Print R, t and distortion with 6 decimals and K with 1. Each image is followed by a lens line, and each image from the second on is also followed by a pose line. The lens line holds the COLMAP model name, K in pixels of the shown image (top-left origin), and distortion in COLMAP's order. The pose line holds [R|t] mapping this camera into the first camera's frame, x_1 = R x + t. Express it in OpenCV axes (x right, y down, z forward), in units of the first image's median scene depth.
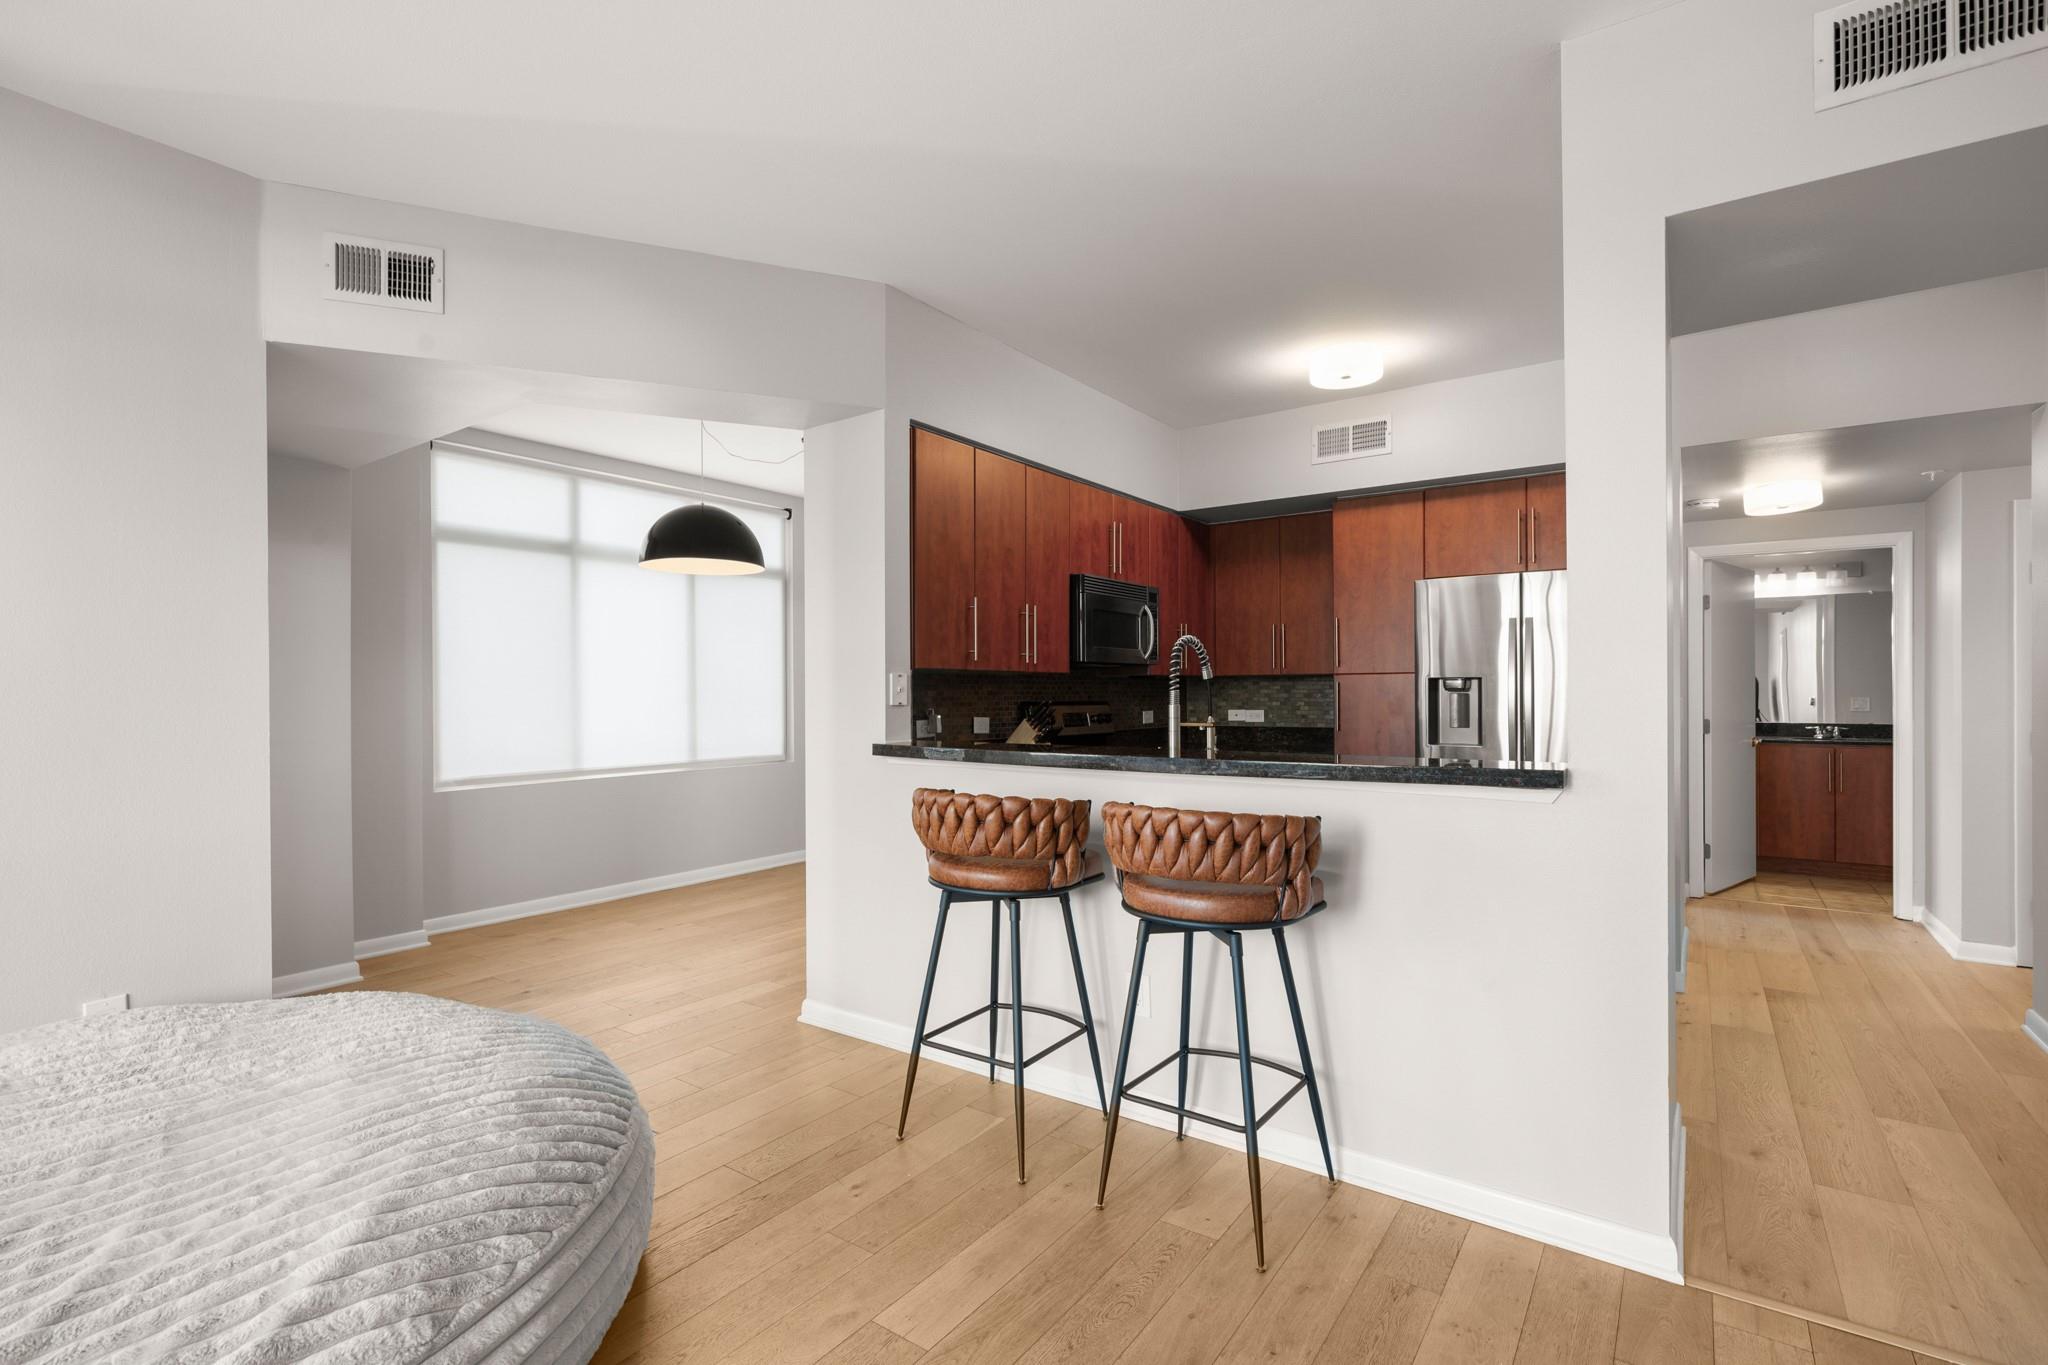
lens RADIAL K [[942.7, 0, 1034.8], [0, 942.7, 690.3], [0, 0, 1]] dist [-0.001337, -0.000126]
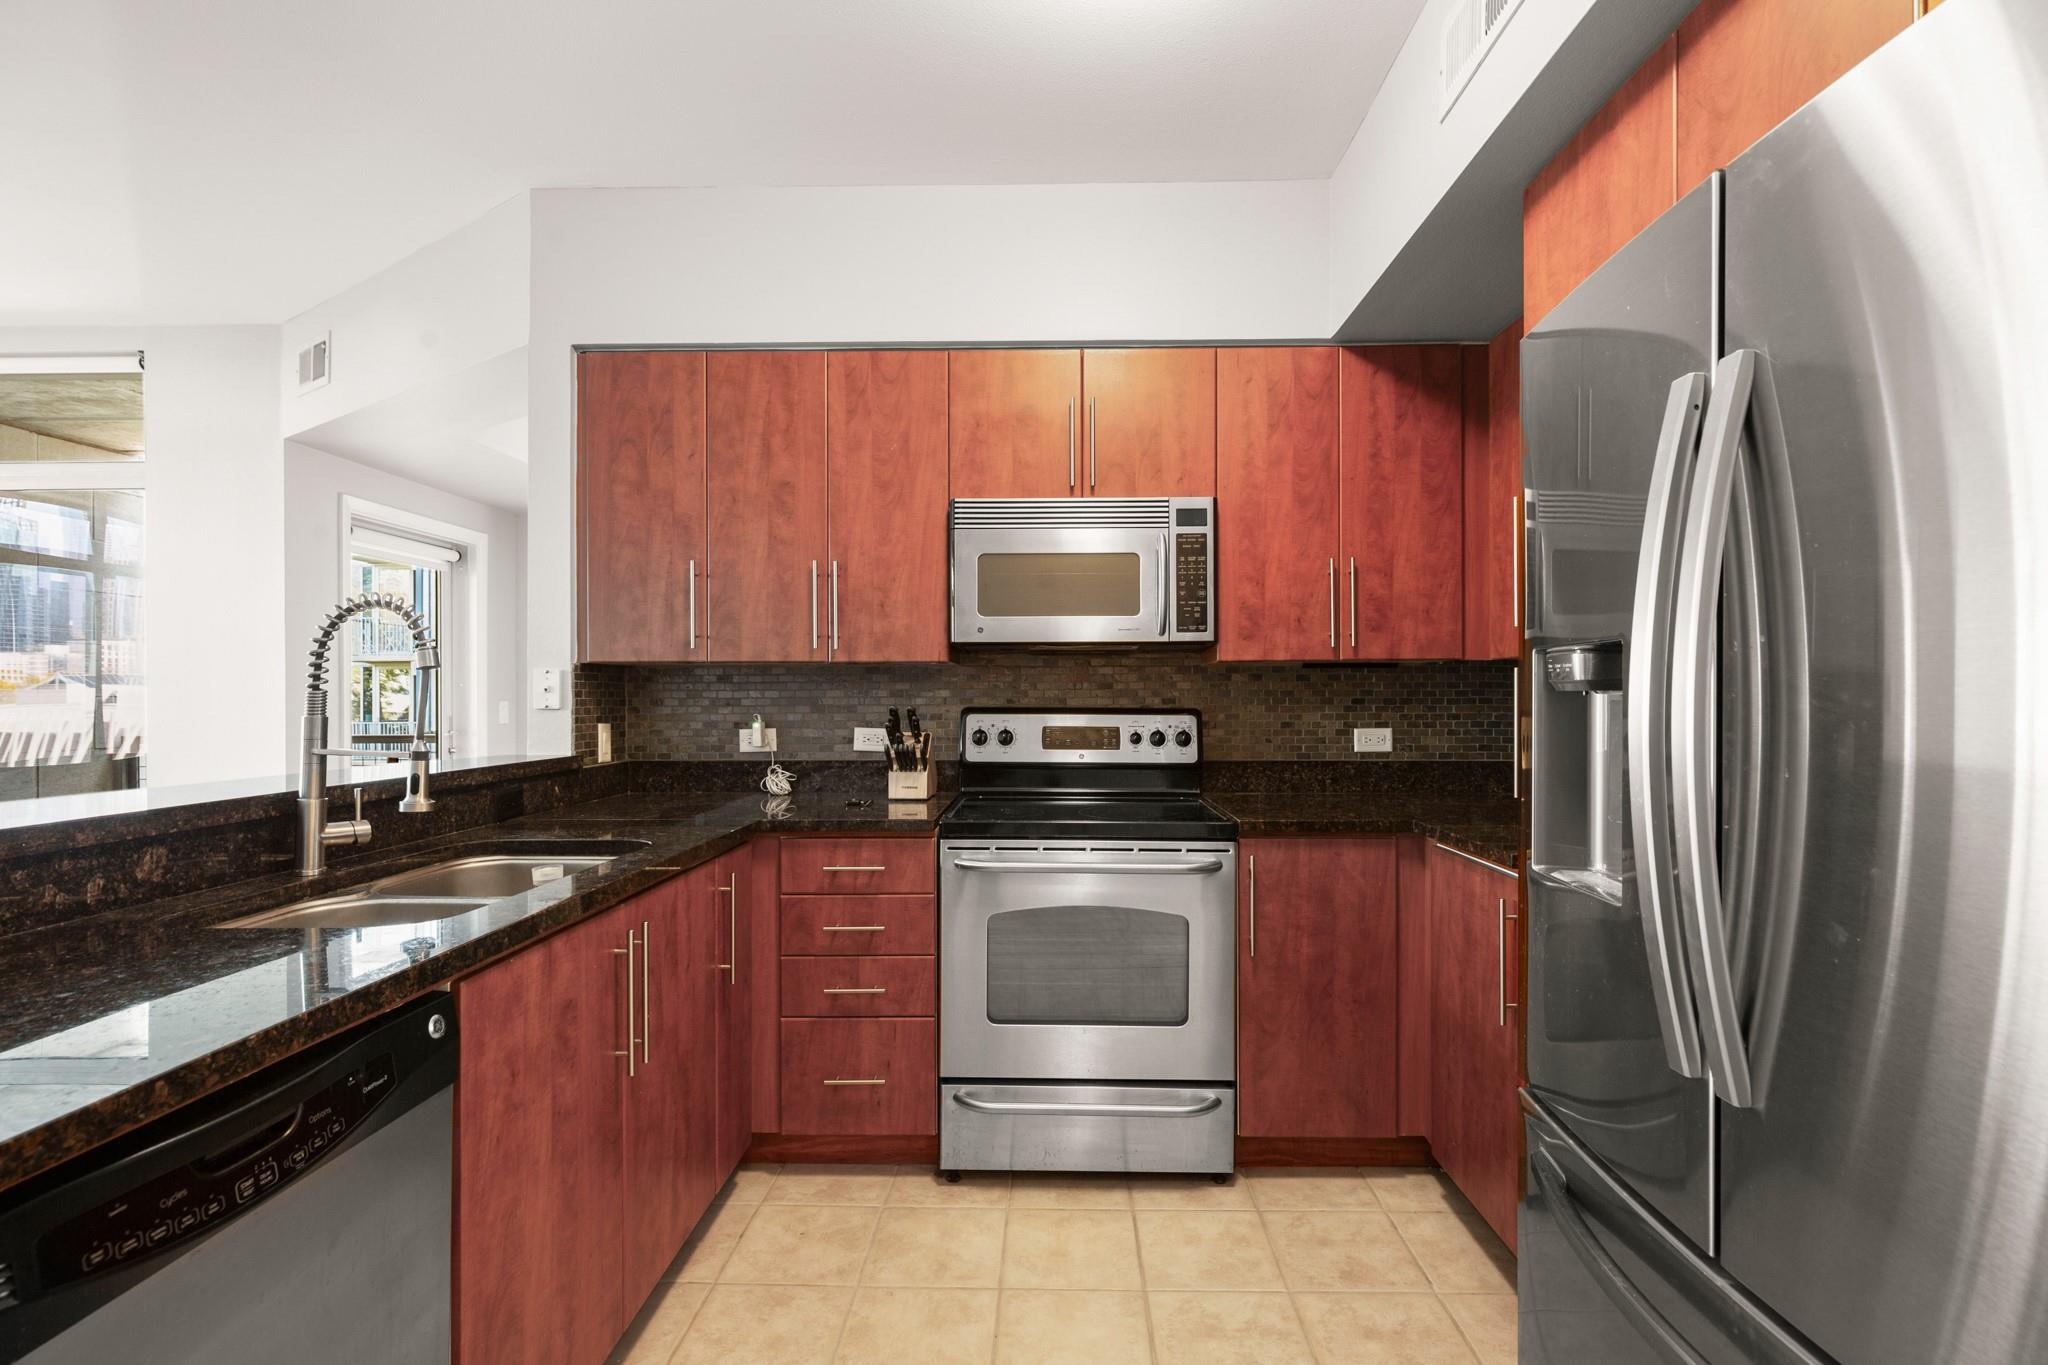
lens RADIAL K [[942.7, 0, 1034.8], [0, 942.7, 690.3], [0, 0, 1]] dist [-0.001337, -0.000126]
pose [[0.554990, 0.002329, -0.831854, 0.599159], [0.000392, 0.999995, 0.003061, -0.001498], [0.831857, -0.002025, 0.554987, 0.717677]]
